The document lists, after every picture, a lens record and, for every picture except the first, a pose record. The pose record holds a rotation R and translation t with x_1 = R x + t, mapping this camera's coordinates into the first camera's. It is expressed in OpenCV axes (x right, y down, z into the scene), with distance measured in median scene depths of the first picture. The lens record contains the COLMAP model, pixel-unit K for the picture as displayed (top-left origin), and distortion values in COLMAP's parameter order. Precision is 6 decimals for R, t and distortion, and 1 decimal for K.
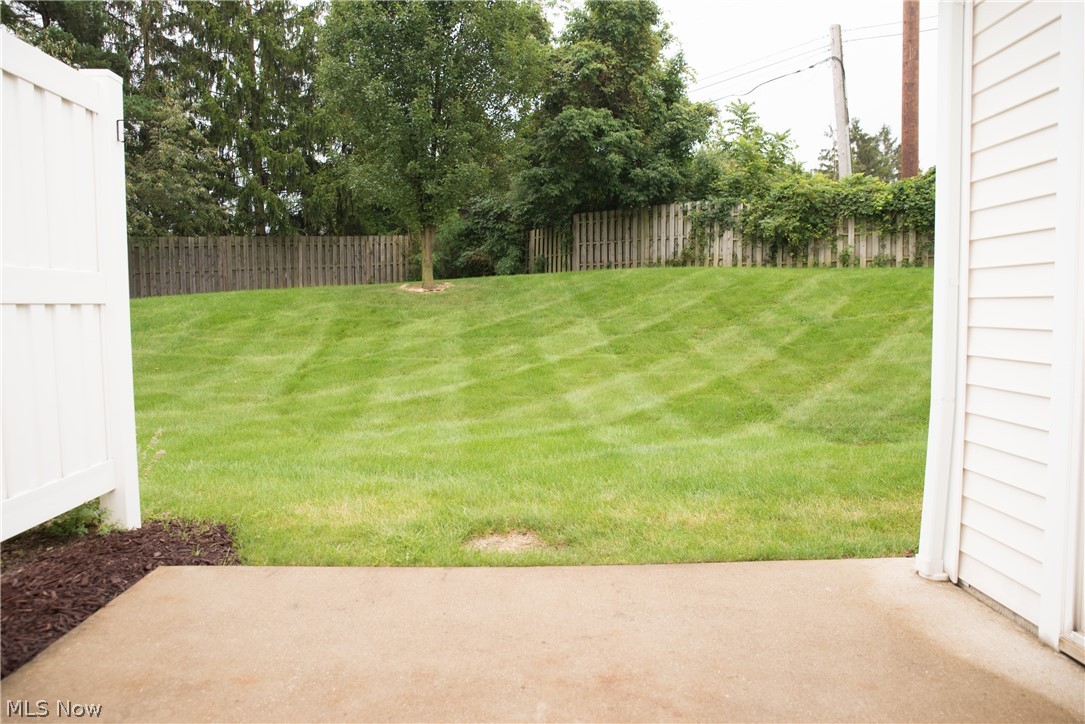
lens RADIAL K [[766.4, 0, 542.5], [0, 766.4, 358.2], [0, 0, 1]] dist [-0.127698, 0.095072]
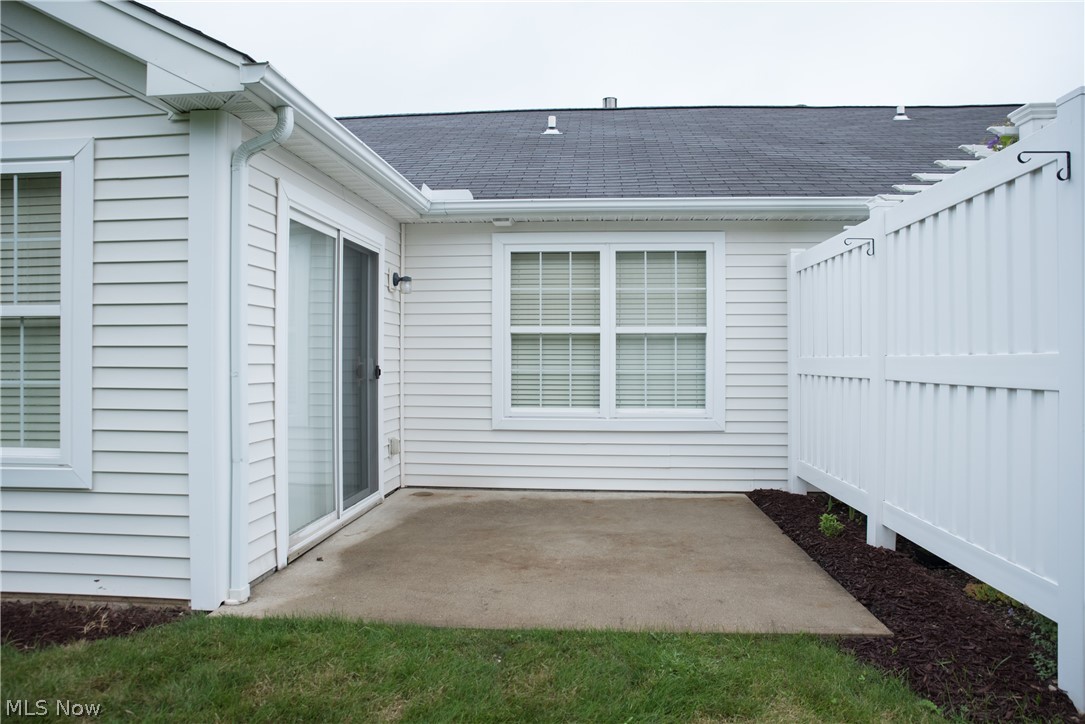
lens RADIAL K [[766.4, 0, 542.5], [0, 766.4, 358.2], [0, 0, 1]] dist [-0.127698, 0.095072]
pose [[-0.993770, 0.008475, 0.111129, -0.191972], [0.015971, 0.997643, 0.066737, -0.271944], [-0.110301, 0.068096, -0.991563, 2.908076]]
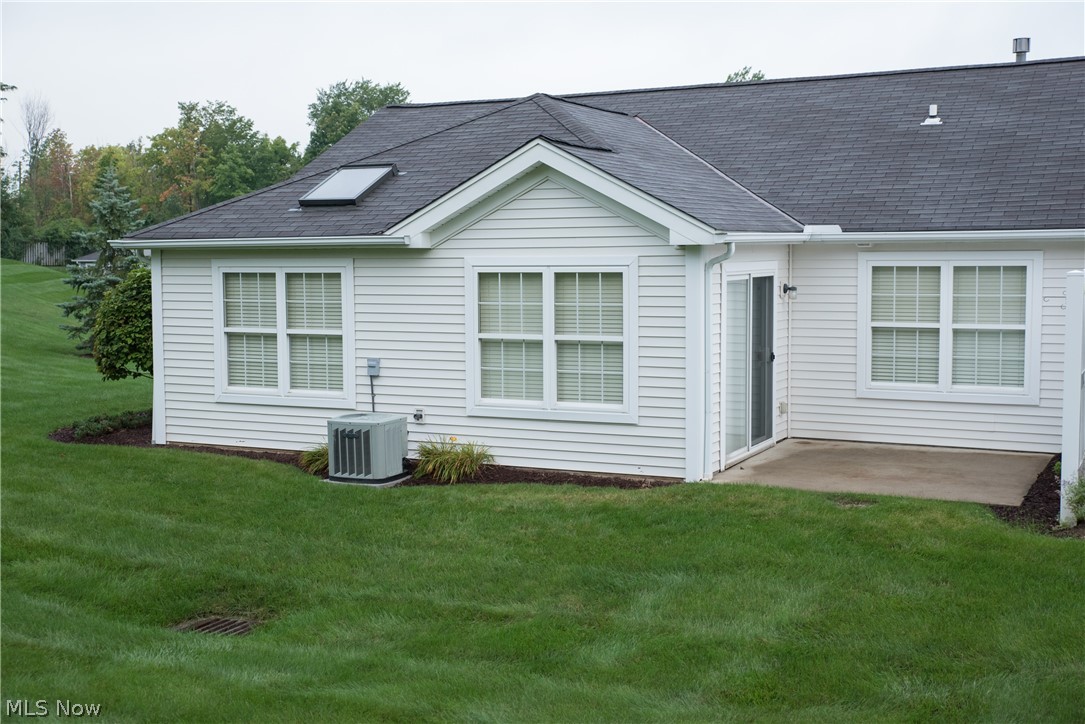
lens RADIAL K [[1350.8, 0, 542.5], [0, 1350.8, 362.0], [0, 0, 1]] dist [0.049959, 0.079347]
pose [[-0.888869, -0.022856, 0.457591, -1.546013], [0.045018, 0.989565, 0.136874, -1.090378], [-0.455945, 0.142263, -0.878564, 7.284397]]
